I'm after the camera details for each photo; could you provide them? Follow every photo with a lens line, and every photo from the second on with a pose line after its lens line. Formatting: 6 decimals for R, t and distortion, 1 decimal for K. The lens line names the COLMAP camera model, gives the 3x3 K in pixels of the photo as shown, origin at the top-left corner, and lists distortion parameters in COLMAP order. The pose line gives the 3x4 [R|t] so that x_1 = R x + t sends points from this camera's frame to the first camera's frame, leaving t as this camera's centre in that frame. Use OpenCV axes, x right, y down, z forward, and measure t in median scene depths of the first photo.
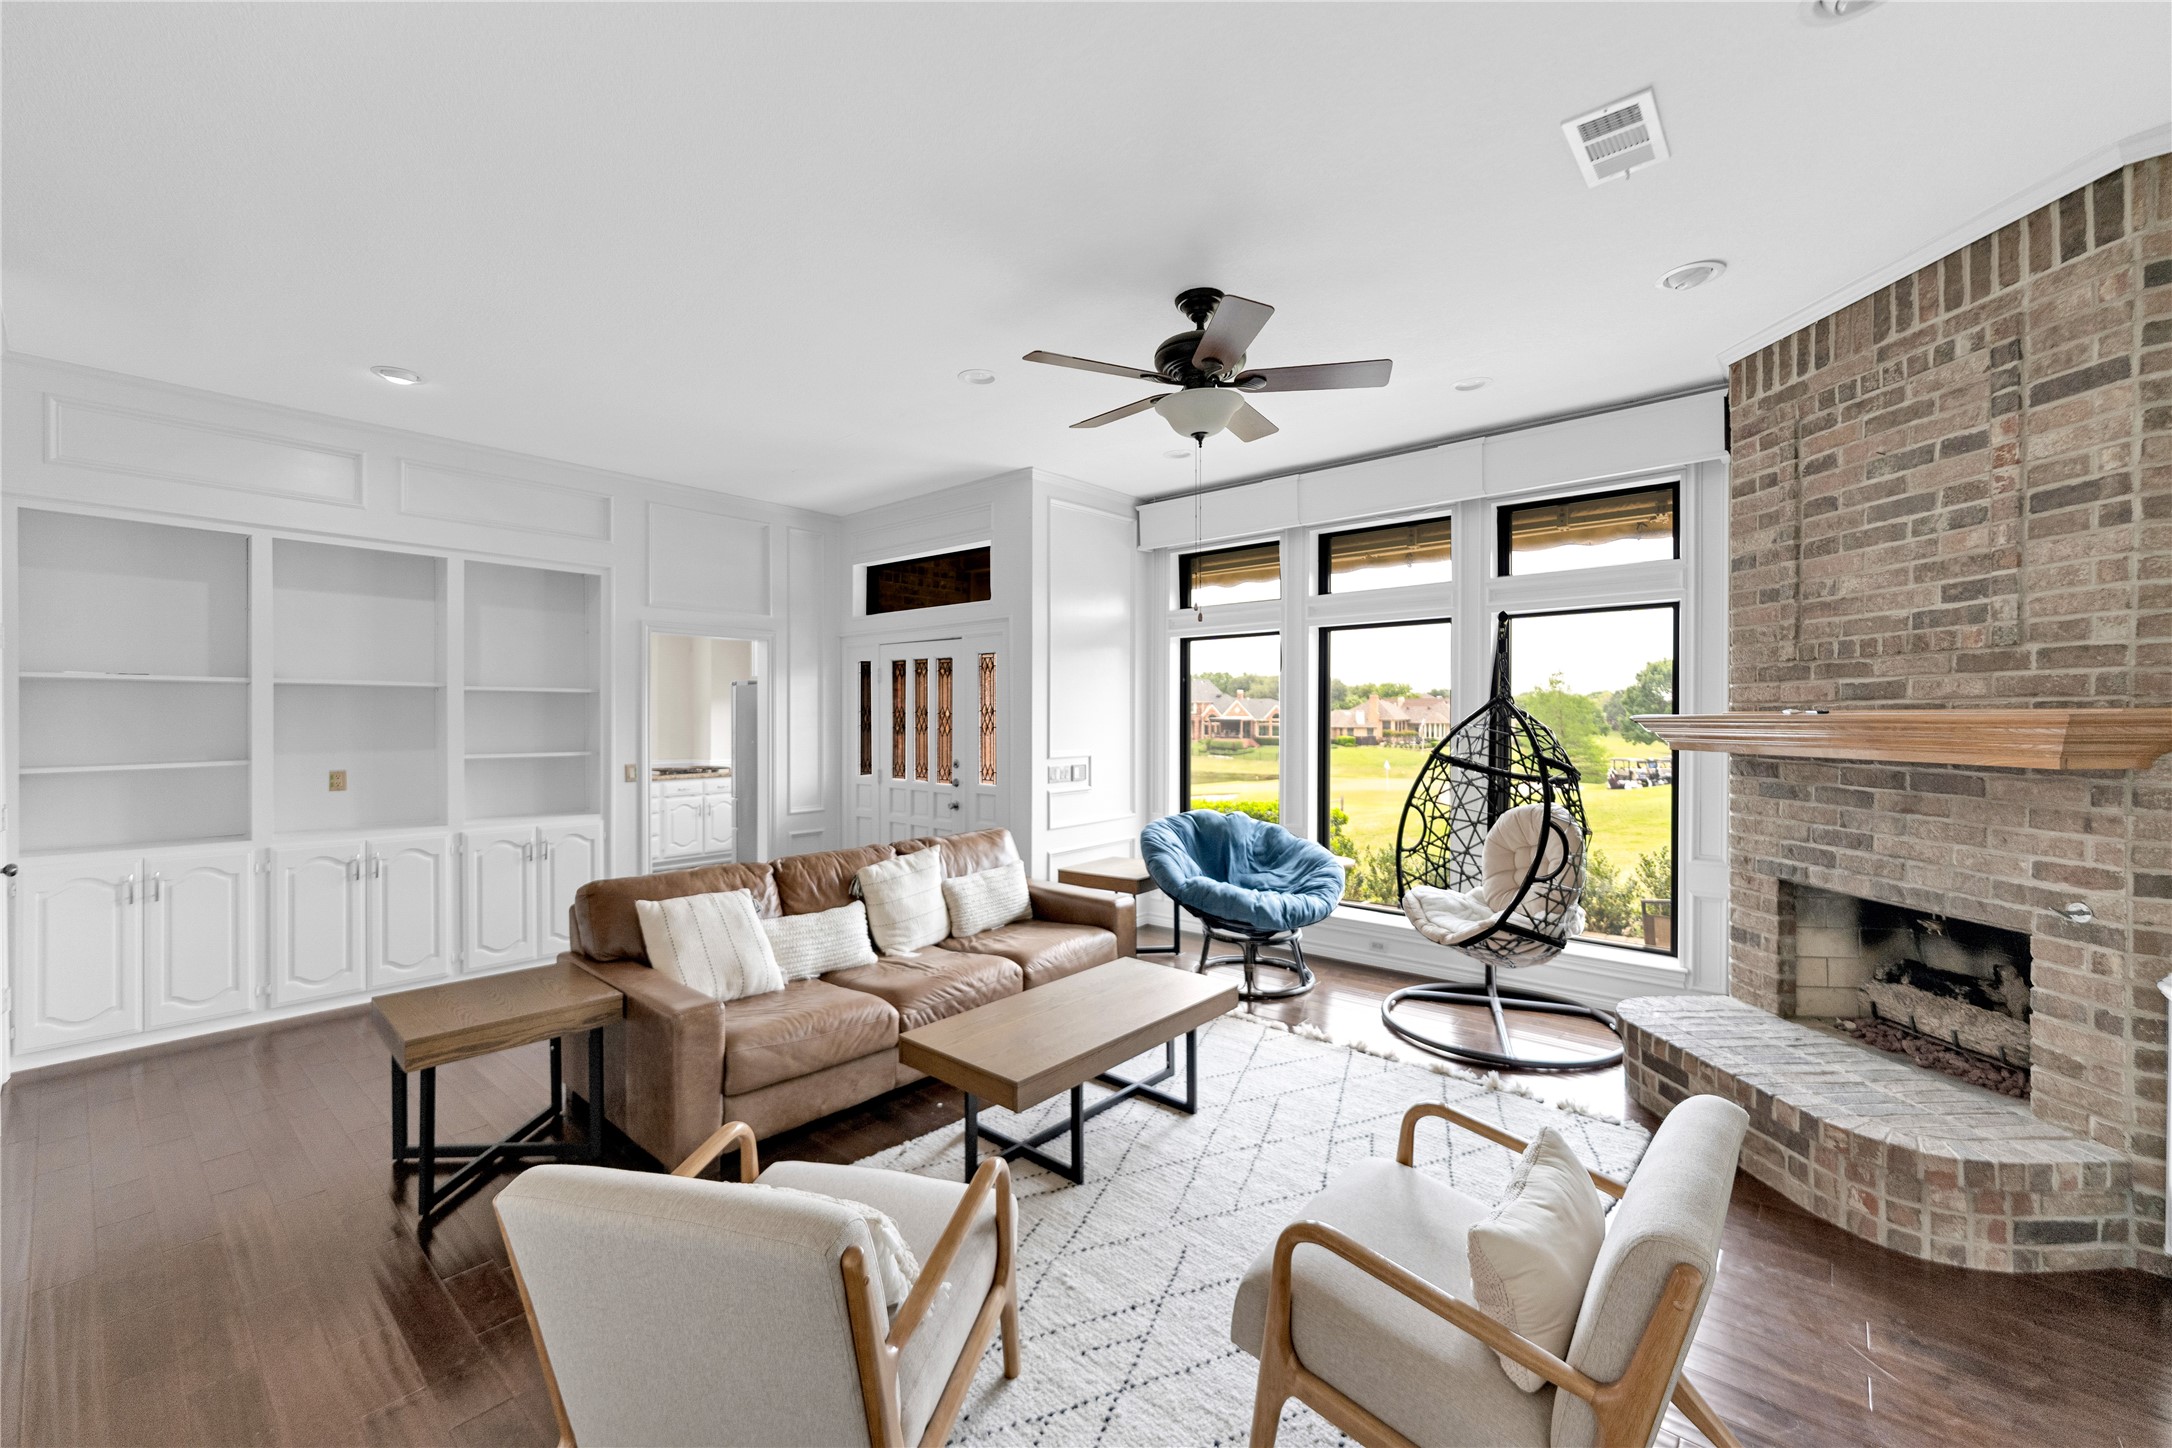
lens RADIAL K [[876.8, 0, 1089.2], [0, 876.8, 723.4], [0, 0, 1]] dist [0.000955, -0.000800]
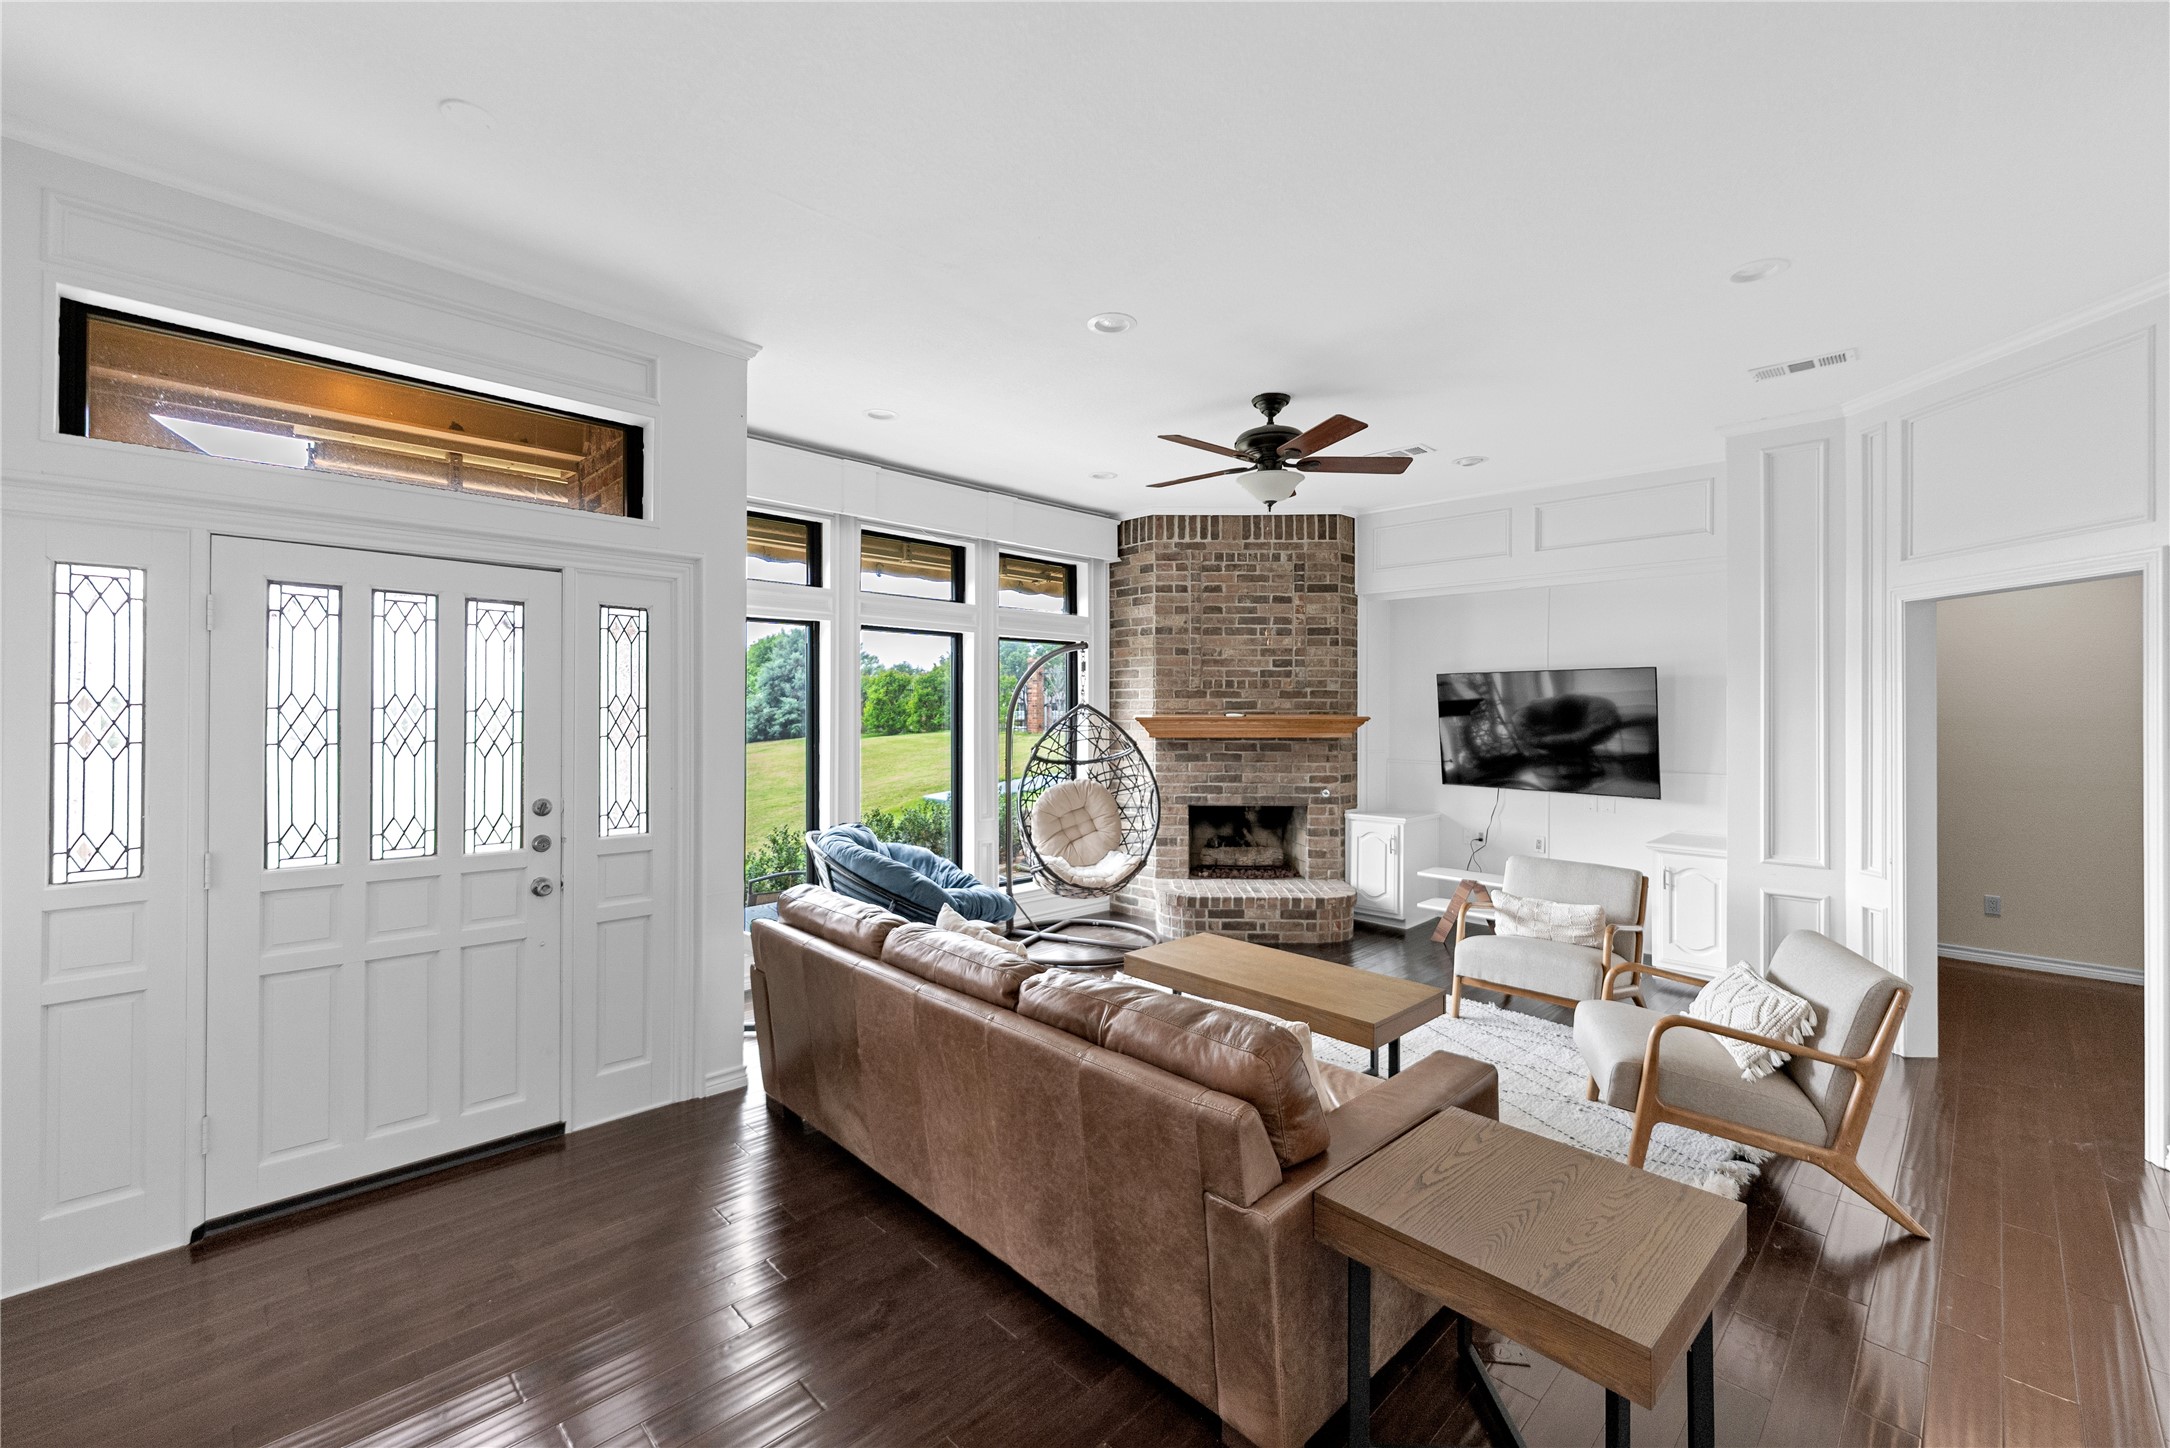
lens RADIAL K [[876.0, 0, 1089.5], [0, 876.0, 711.9], [0, 0, 1]] dist [0.000955, -0.000800]
pose [[0.089993, 0.004283, 0.995933, -1.285878], [0.005784, 0.999972, -0.004823, -0.013845], [-0.995926, 0.006194, 0.089966, 1.242070]]
